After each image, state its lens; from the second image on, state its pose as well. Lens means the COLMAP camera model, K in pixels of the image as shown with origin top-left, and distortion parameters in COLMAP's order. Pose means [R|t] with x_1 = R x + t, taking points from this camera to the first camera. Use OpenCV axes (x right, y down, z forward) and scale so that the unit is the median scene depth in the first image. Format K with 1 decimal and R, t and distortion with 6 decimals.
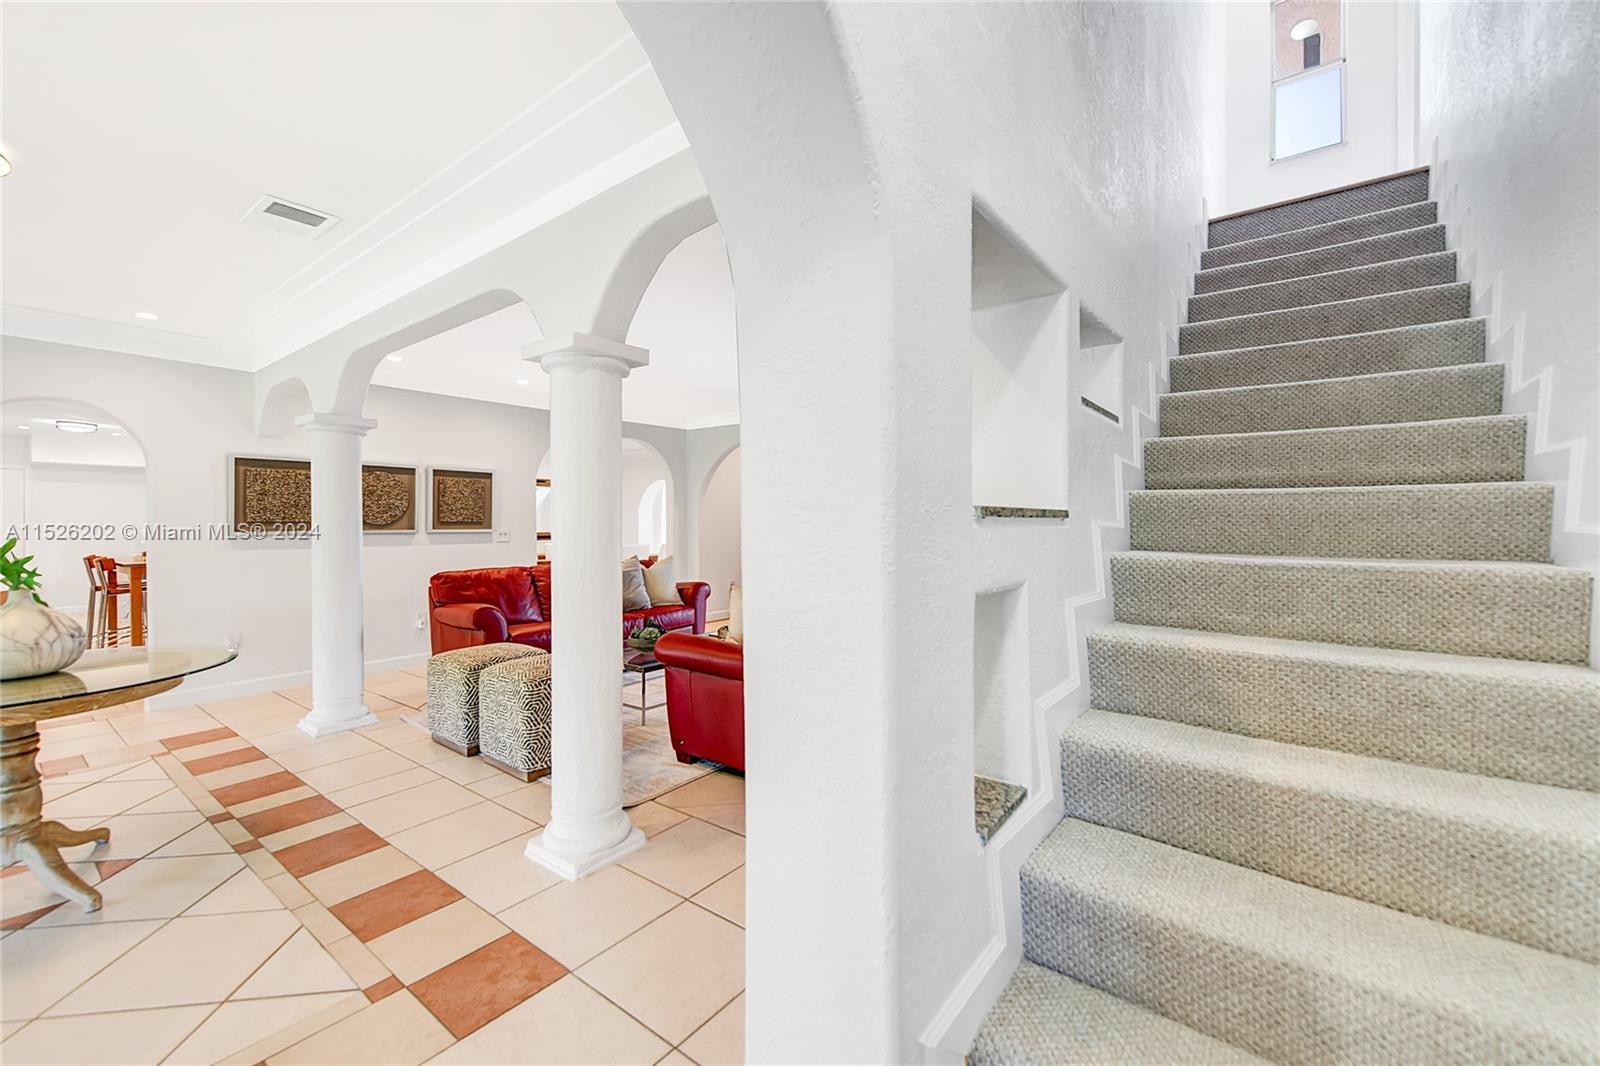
lens RADIAL K [[661.3, 0, 803.5], [0, 661.3, 525.6], [0, 0, 1]] dist [0.008001, -0.000441]
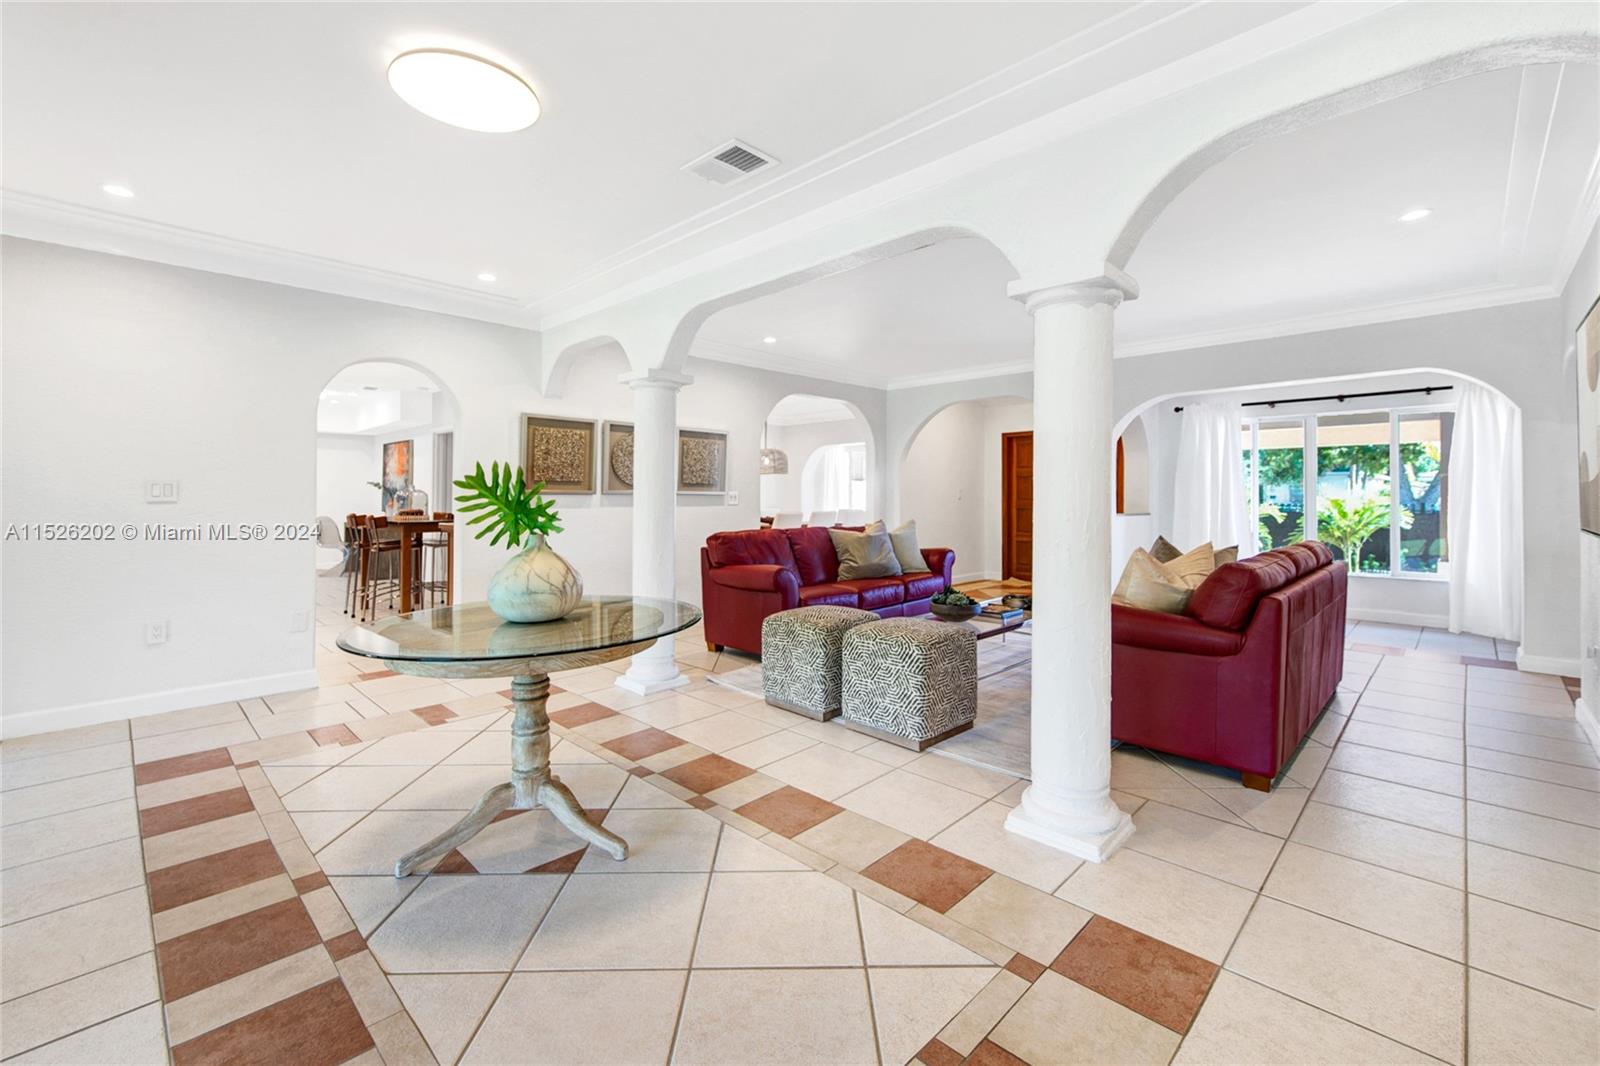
lens RADIAL K [[661.3, 0, 685.2], [0, 661.3, 502.4], [0, 0, 1]] dist [0.008001, -0.000441]
pose [[0.995107, 0.006818, -0.098563, -0.660100], [-0.007415, 0.999956, -0.005693, 0.040794], [0.098520, 0.006396, 0.995115, 0.024718]]
